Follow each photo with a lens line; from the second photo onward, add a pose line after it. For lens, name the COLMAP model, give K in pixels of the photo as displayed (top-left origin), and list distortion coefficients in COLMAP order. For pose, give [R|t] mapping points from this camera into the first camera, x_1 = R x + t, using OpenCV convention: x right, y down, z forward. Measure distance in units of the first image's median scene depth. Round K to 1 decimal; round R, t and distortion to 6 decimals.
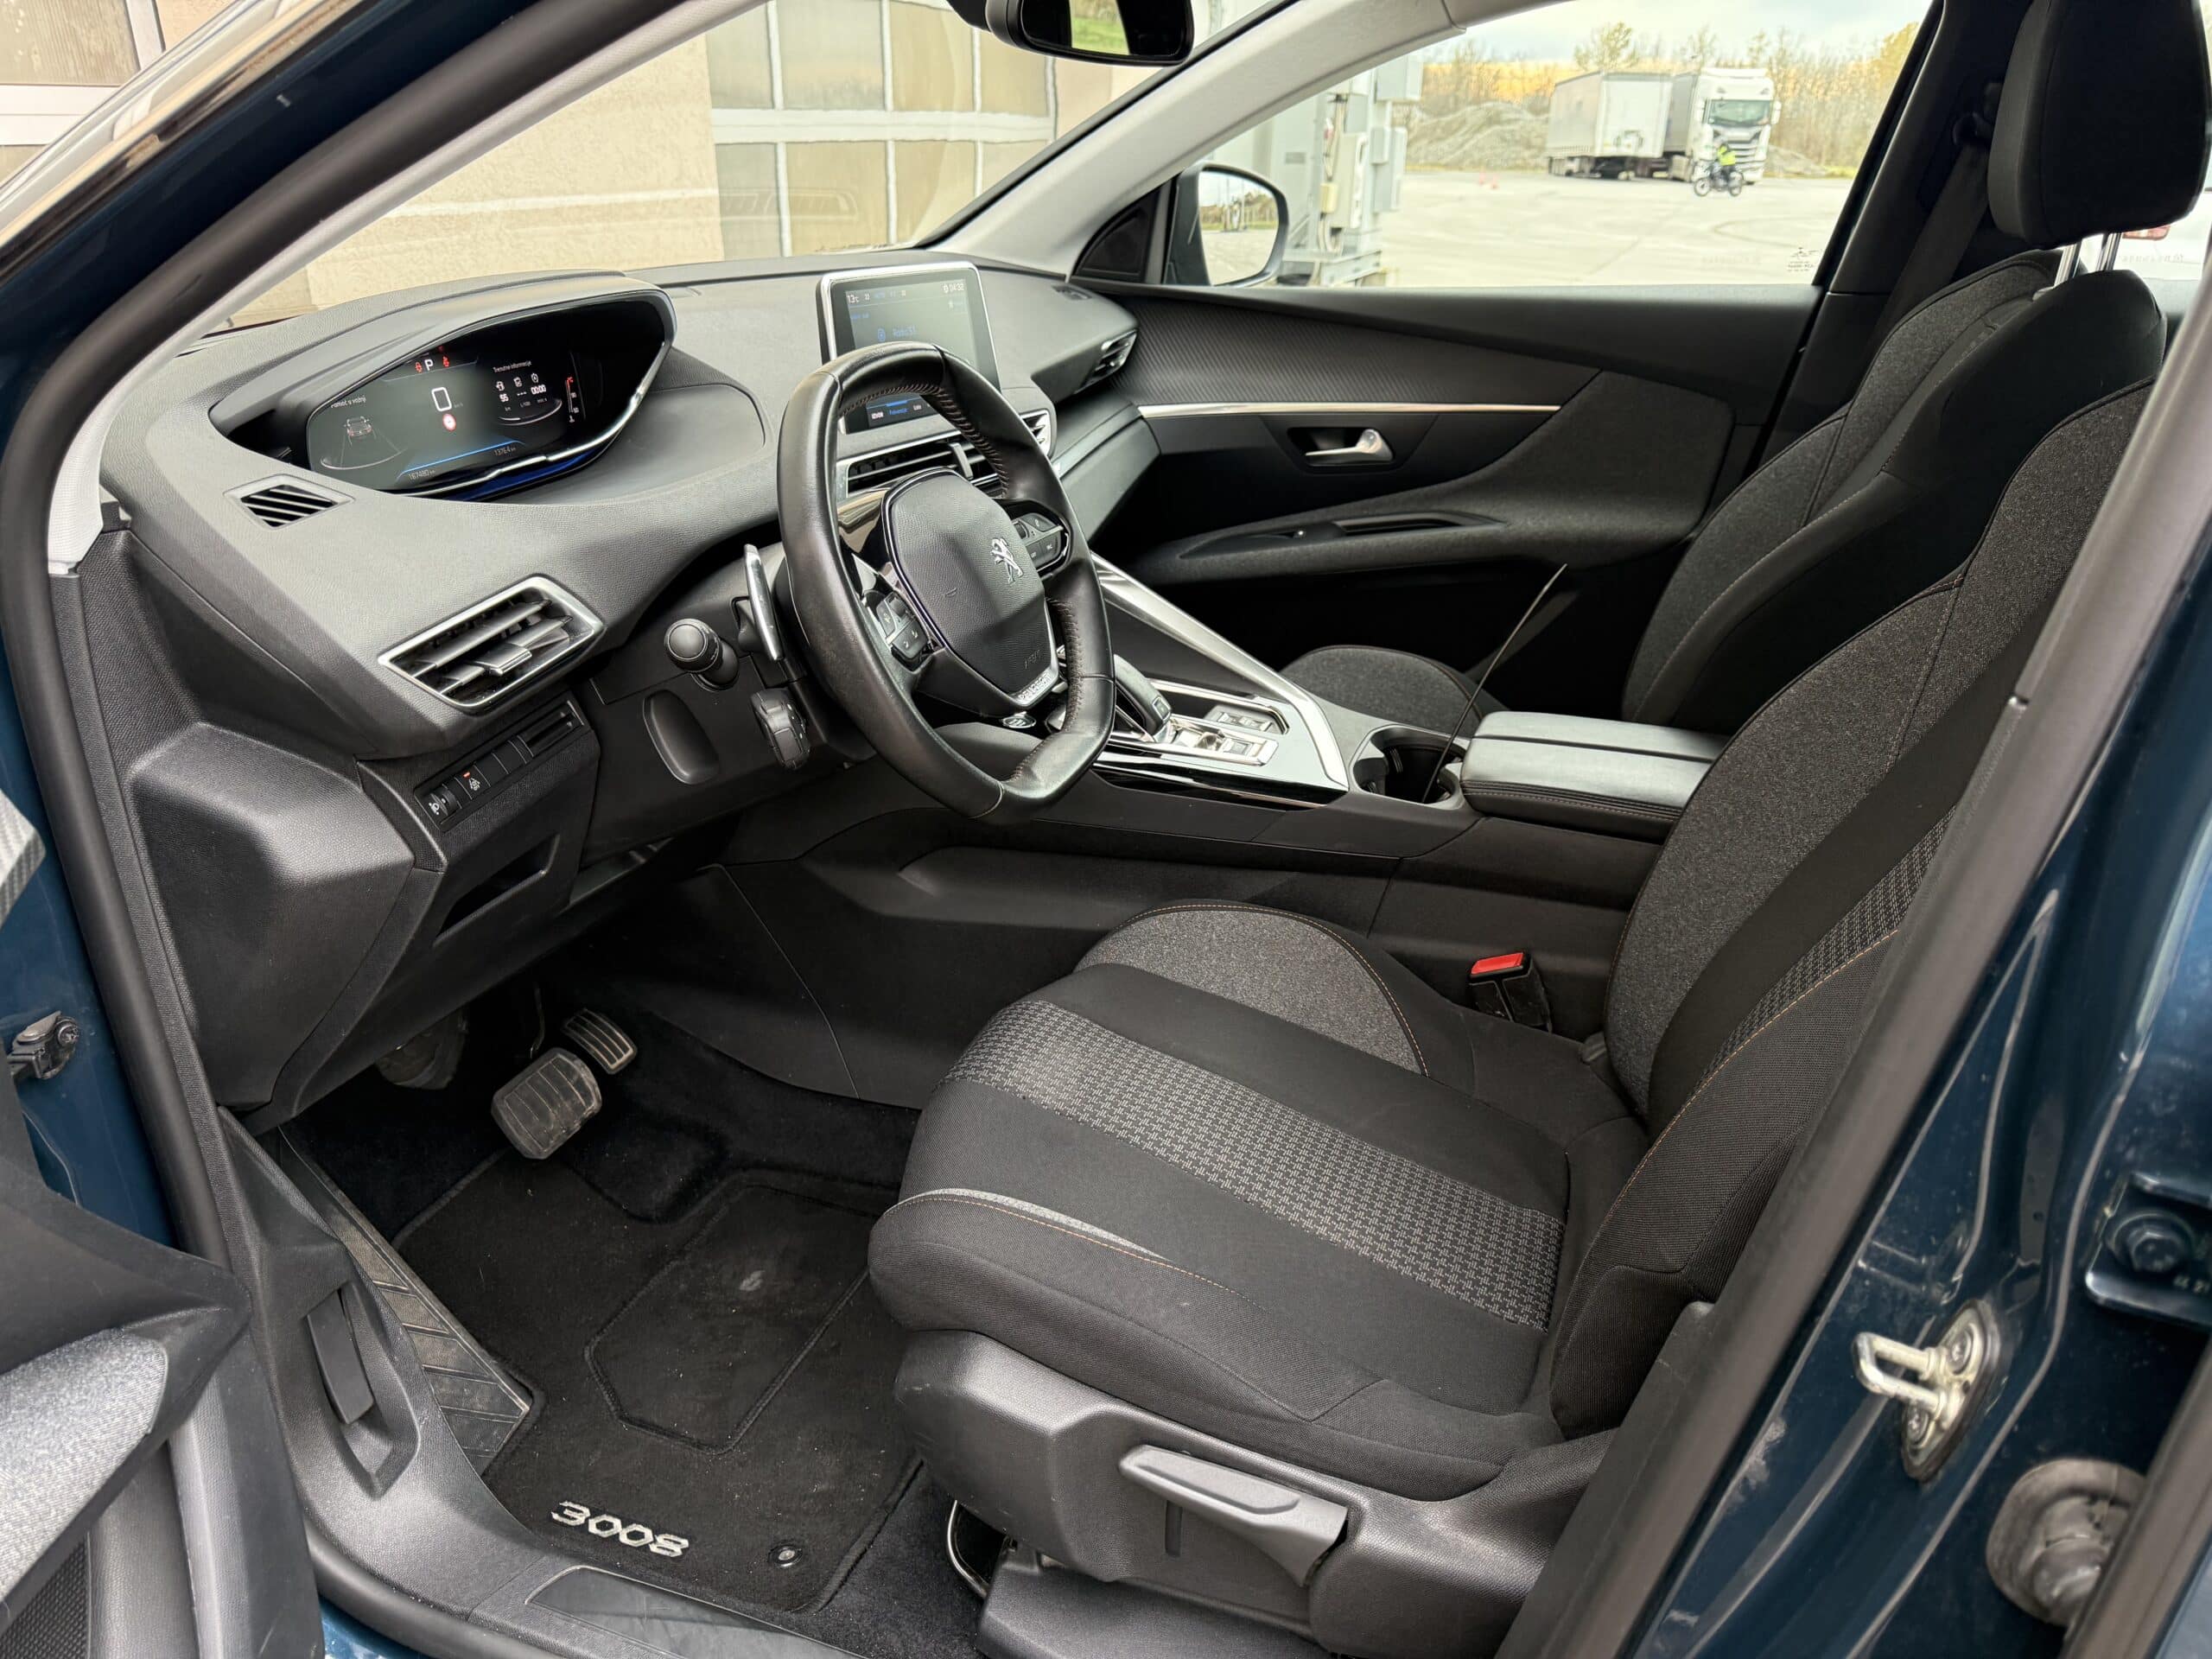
lens RADIAL K [[1558.9, 0, 1126.1], [0, 1558.9, 825.4], [0, 0, 1]] dist [0.056870, -0.080056]
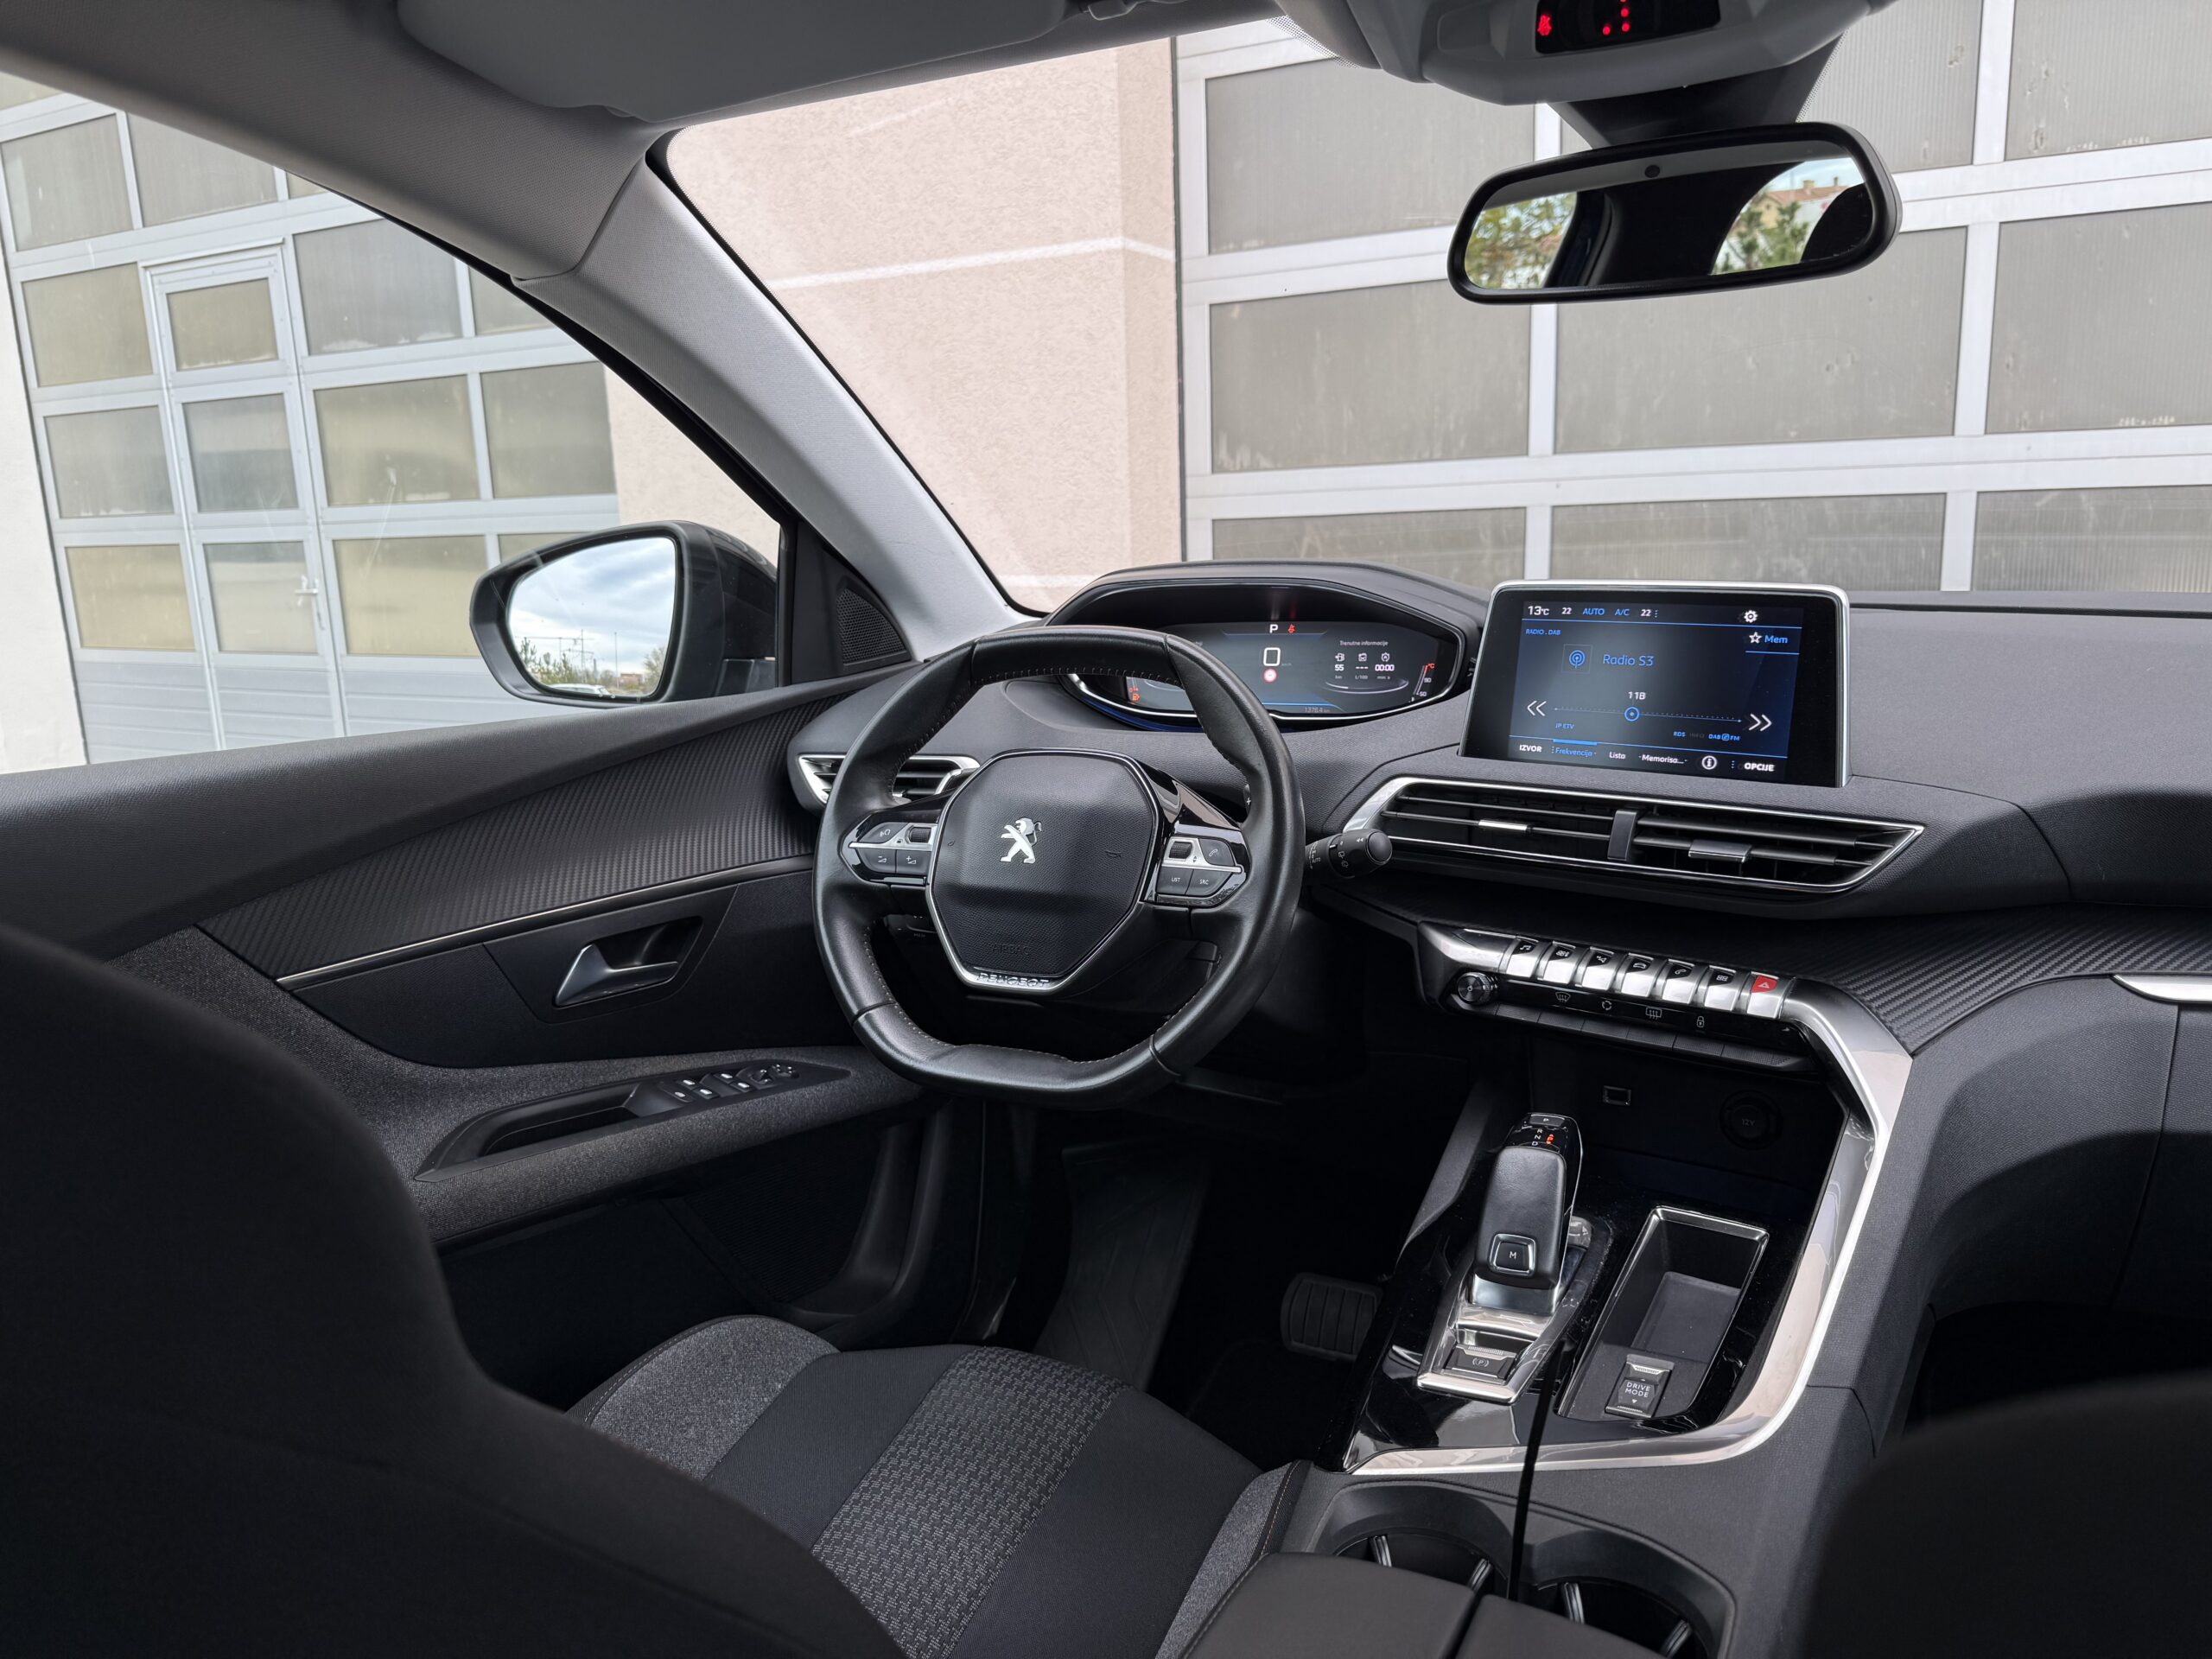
lens RADIAL K [[1558.9, 0, 1112.3], [0, 1558.9, 815.3], [0, 0, 1]] dist [0.056870, -0.080056]
pose [[-0.146083, 0.182916, -0.972215, 0.598833], [-0.379264, 0.897312, 0.225811, -0.300099], [0.913684, 0.401714, -0.061709, 0.786085]]
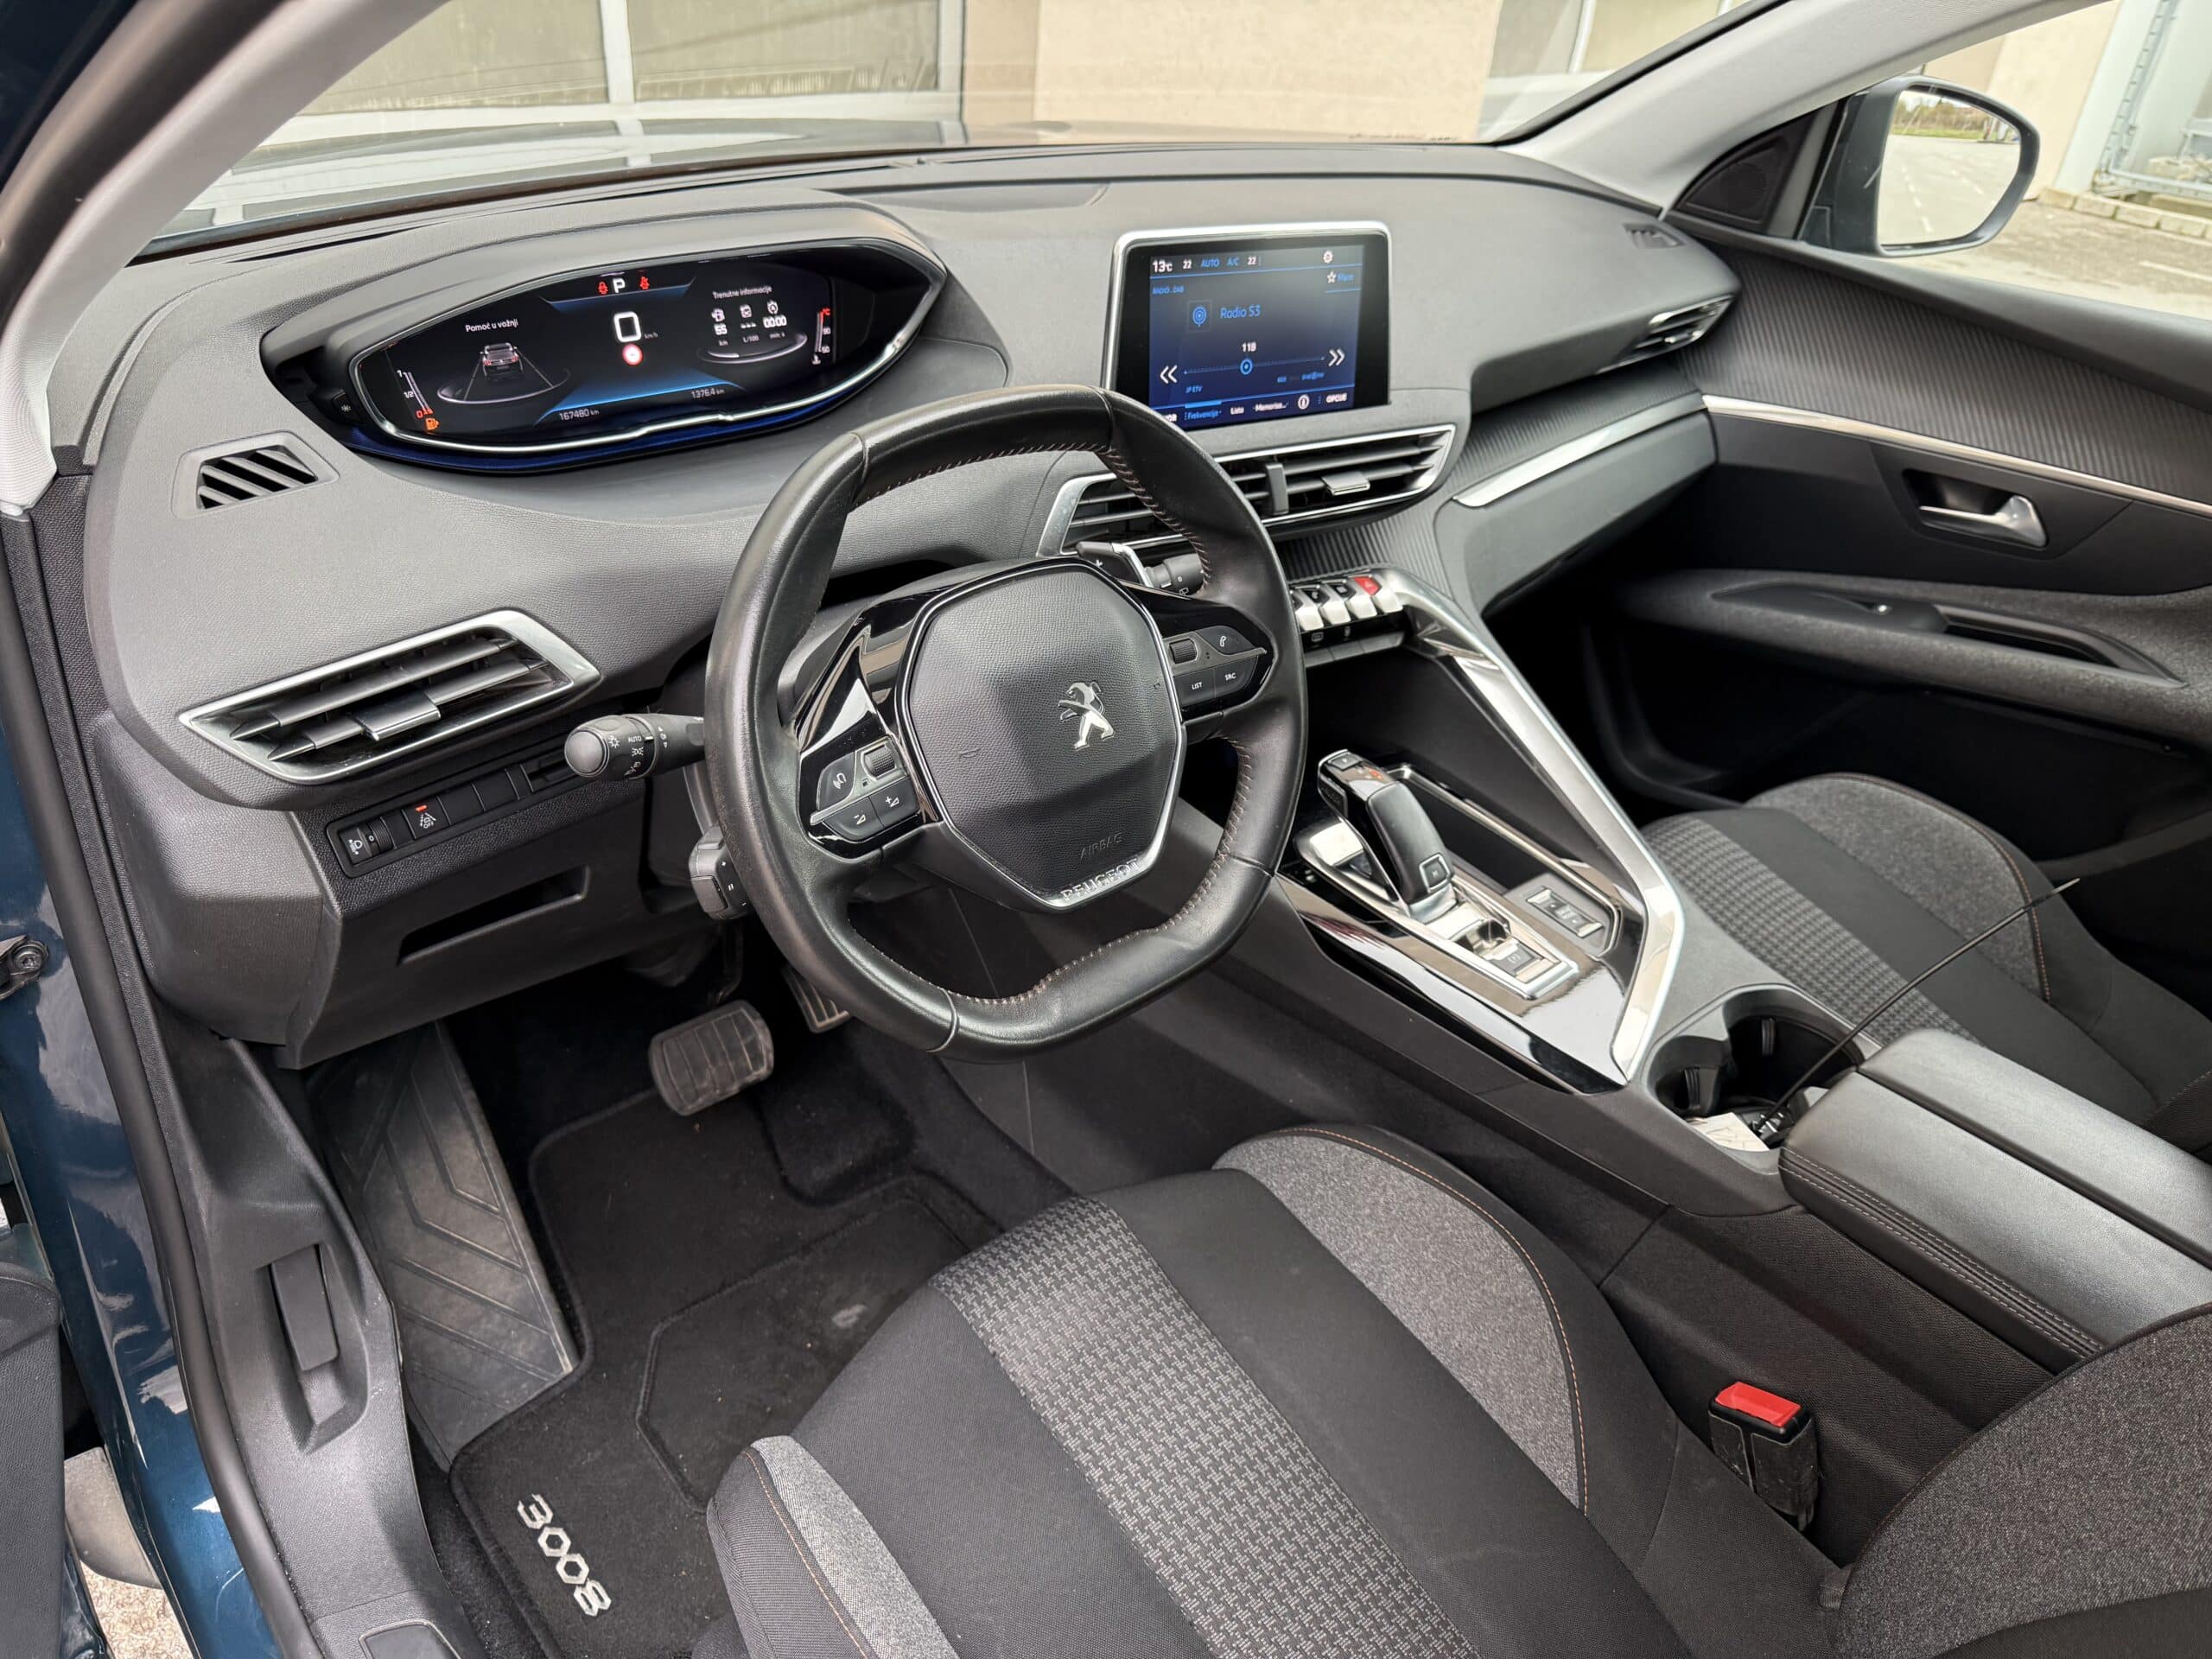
lens RADIAL K [[1558.9, 0, 1105.4], [0, 1558.9, 832.1], [0, 0, 1]] dist [0.056870, -0.080056]
pose [[0.870785, 0.304146, -0.386301, 0.160863], [-0.256191, 0.951294, 0.171485, -0.173758], [0.419642, -0.050359, 0.906291, 0.247524]]
